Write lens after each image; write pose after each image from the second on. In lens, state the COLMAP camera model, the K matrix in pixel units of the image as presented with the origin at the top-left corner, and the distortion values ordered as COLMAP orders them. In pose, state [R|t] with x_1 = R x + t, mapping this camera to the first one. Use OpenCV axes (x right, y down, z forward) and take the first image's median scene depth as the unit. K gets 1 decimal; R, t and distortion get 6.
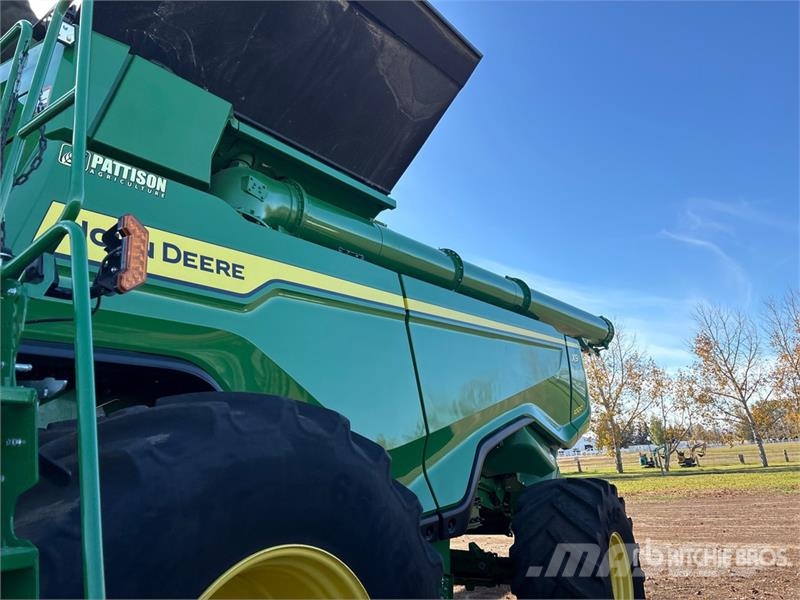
lens RADIAL K [[556.1, 0, 400.1], [0, 556.1, 309.2], [0, 0, 1]] dist [0.051713, -0.065369]
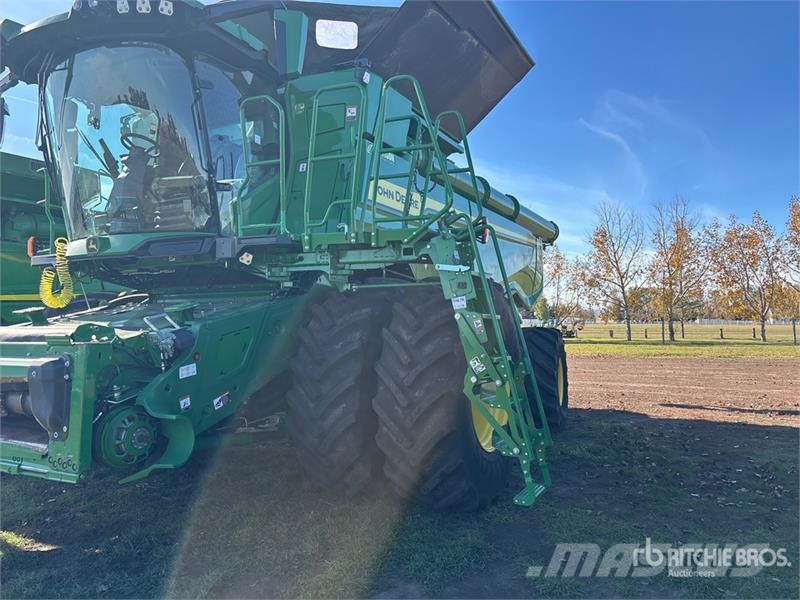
lens RADIAL K [[604.5, 0, 393.7], [0, 604.5, 305.8], [0, 0, 1]] dist [0.033830, -0.030629]
pose [[0.978274, 0.065612, 0.196660, -0.111409], [-0.109048, 0.969622, 0.218955, -0.026121], [-0.176320, -0.235644, 0.955711, -0.150881]]
